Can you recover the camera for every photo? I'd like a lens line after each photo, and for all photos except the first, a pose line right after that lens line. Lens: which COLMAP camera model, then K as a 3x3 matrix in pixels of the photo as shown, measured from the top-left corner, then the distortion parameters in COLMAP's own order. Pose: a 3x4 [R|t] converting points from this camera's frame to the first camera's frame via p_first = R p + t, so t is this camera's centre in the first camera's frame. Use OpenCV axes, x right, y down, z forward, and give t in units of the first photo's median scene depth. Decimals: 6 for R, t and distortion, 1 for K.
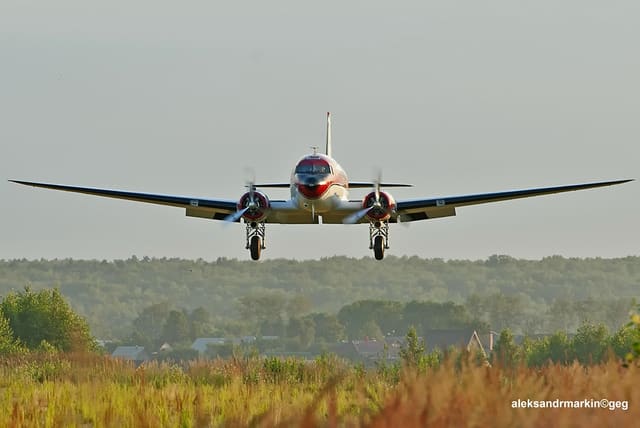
lens RADIAL K [[3688.1, 0, 320.0], [0, 3688.1, 213.9], [0, 0, 1]] dist [0.394162, 0.000000]
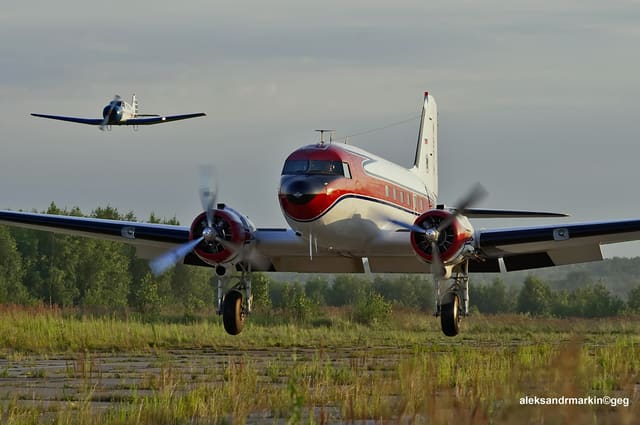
lens RADIAL K [[2353.6, 0, 319.9], [0, 2353.6, 211.6], [0, 0, 1]] dist [0.209222, 0.000000]
pose [[0.987265, 0.004414, -0.159026, 0.053532], [-0.009513, 0.999464, -0.031312, 0.005037], [0.158802, 0.032426, 0.986778, 0.653740]]
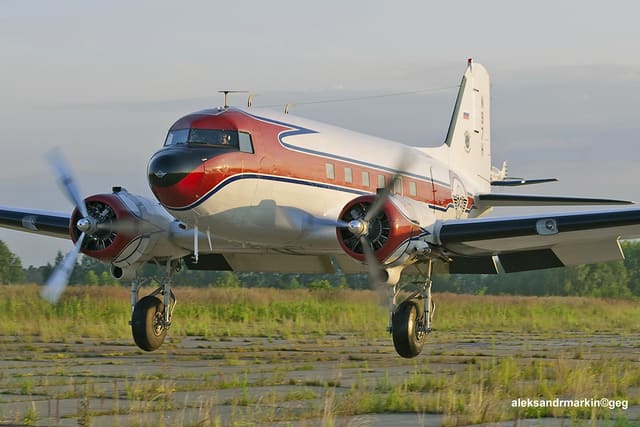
lens RADIAL K [[1862.7, 0, 320.3], [0, 1862.7, 215.0], [0, 0, 1]] dist [0.090738, 0.000000]
pose [[0.946862, 0.007783, -0.321547, 0.076903], [-0.015398, 0.999658, -0.021146, 0.000564], [0.321272, 0.024973, 0.946658, 0.799026]]
